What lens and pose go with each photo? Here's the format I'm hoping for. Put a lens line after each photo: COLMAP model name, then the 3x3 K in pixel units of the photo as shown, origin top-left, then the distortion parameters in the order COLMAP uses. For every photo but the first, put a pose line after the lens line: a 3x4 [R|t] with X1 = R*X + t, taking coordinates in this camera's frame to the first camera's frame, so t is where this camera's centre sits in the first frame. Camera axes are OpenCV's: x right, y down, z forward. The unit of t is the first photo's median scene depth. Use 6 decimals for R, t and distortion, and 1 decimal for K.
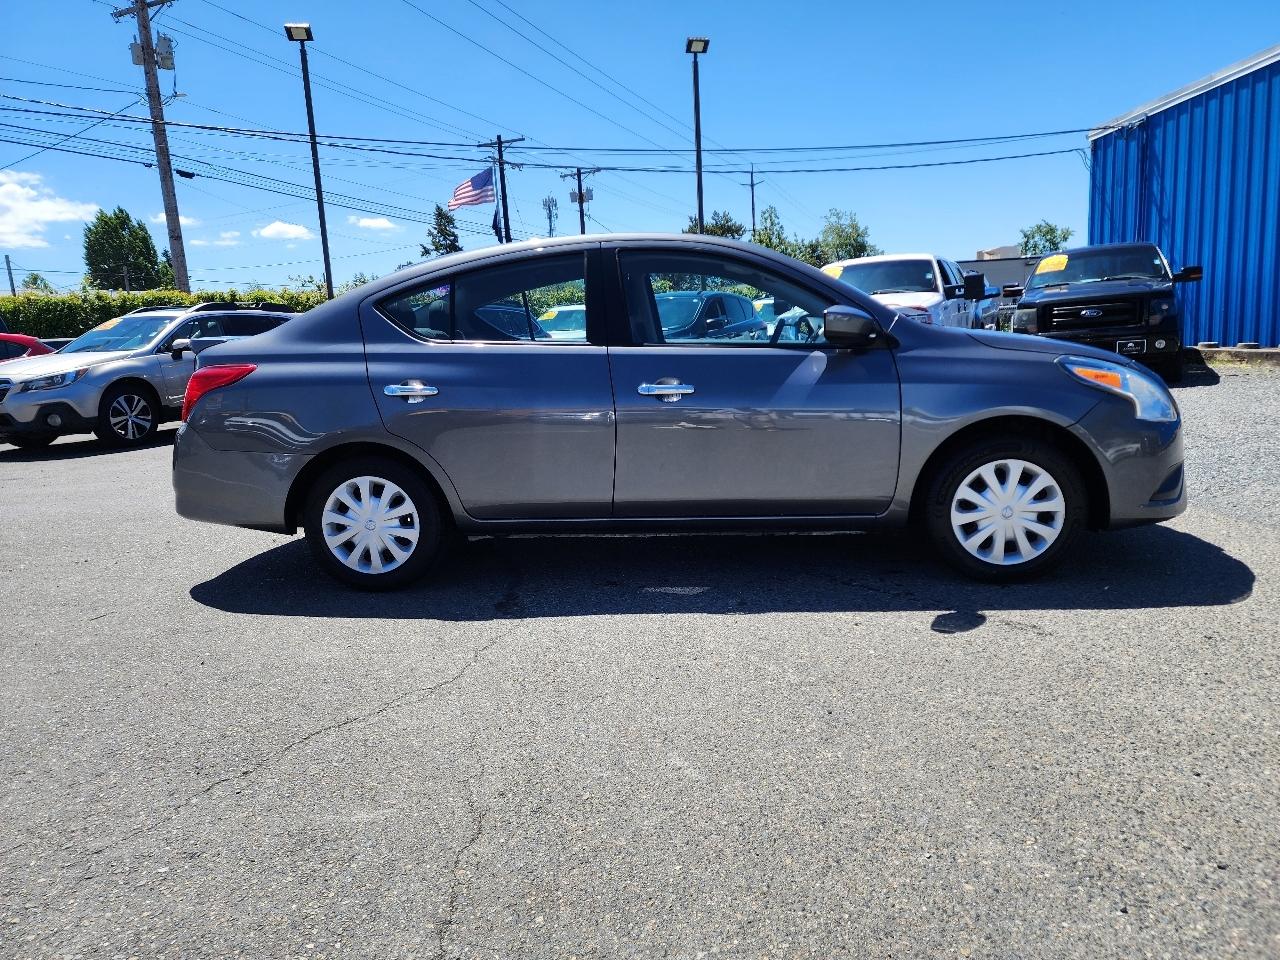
lens RADIAL K [[875.4, 0, 638.1], [0, 875.4, 474.8], [0, 0, 1]] dist [0.077320, -0.075518]
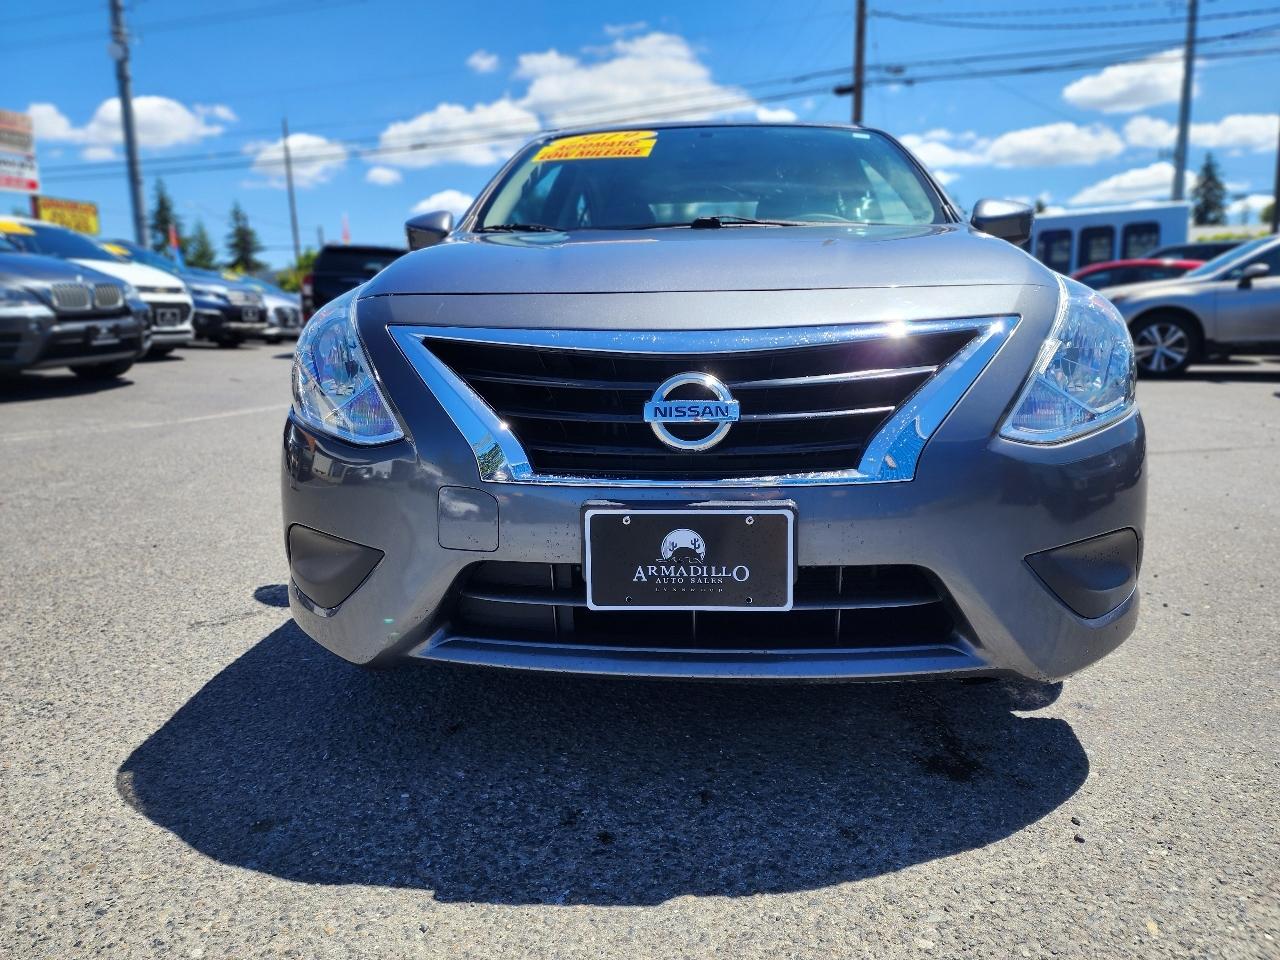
lens RADIAL K [[849.9, 0, 640.0], [0, 849.9, 480.0], [0, 0, 1]] dist [0.101357, -0.101010]
pose [[0.028254, 0.234485, -0.971709, 0.361289], [-0.150839, 0.961966, 0.227748, -0.056280], [0.988155, 0.140136, 0.062549, 0.399441]]
